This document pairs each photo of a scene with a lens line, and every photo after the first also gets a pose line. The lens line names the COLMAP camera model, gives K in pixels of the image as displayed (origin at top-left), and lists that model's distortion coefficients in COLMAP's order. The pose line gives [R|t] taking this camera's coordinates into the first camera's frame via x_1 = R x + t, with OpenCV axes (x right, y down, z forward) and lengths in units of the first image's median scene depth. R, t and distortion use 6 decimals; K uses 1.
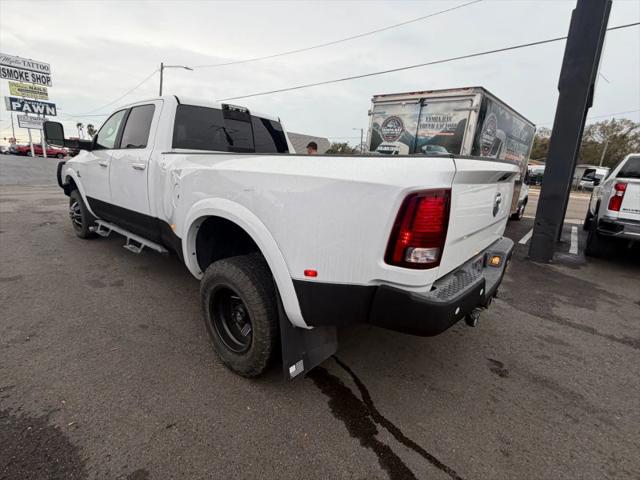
lens RADIAL K [[313.5, 0, 320.1], [0, 313.5, 238.0], [0, 0, 1]] dist [0.002949, -0.002085]
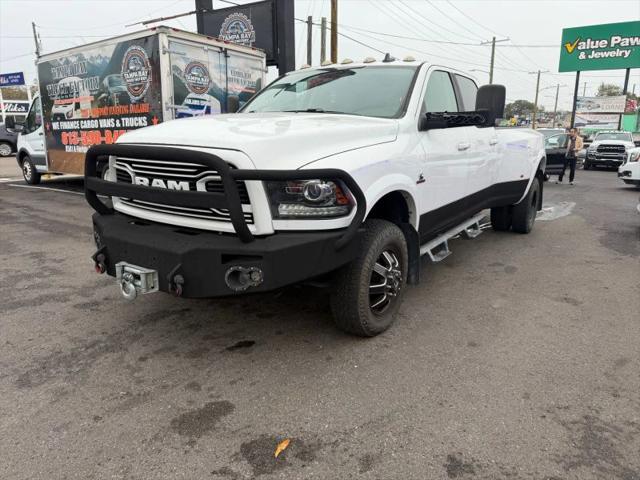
lens RADIAL K [[453.6, 0, 319.9], [0, 453.6, 236.4], [0, 0, 1]] dist [0.034371, -0.039474]
pose [[-0.103557, -0.283441, 0.953382, -1.042079], [0.211183, 0.930414, 0.299552, -0.259806], [-0.971945, 0.232358, -0.036493, 0.852733]]
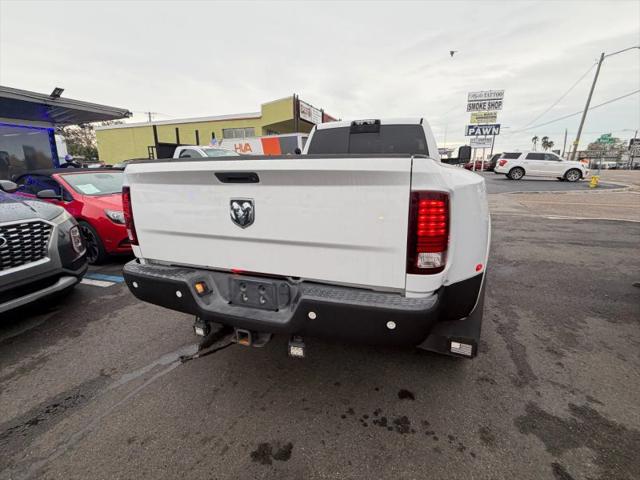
lens RADIAL K [[313.5, 0, 318.2], [0, 313.5, 238.5], [0, 0, 1]] dist [0.002949, -0.002085]
pose [[0.326016, 0.157103, -0.932219, 0.445033], [-0.188712, 0.977064, 0.098664, -0.051452], [0.926337, 0.143755, 0.348186, 0.298386]]
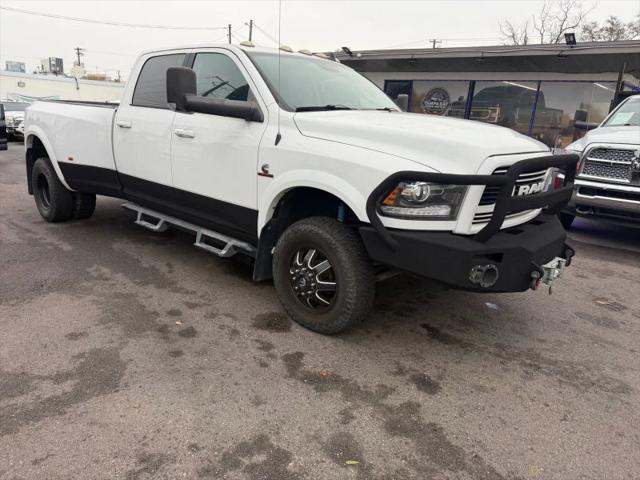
lens RADIAL K [[453.6, 0, 316.0], [0, 453.6, 236.9], [0, 0, 1]] dist [0.034371, -0.039474]
pose [[-0.993056, -0.115229, 0.023709, -0.412760], [-0.090293, 0.875739, 0.474266, -0.367234], [-0.075412, 0.468832, -0.880062, 1.418448]]
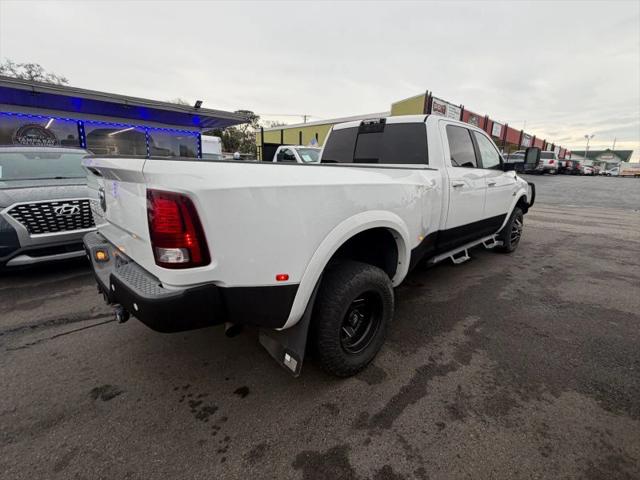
lens RADIAL K [[313.5, 0, 319.0], [0, 313.5, 239.1], [0, 0, 1]] dist [0.002949, -0.002085]
pose [[-0.113078, 0.174292, -0.978180, 0.484232], [-0.251055, 0.947536, 0.197854, -0.117063], [0.961345, 0.267950, -0.063388, 0.574069]]
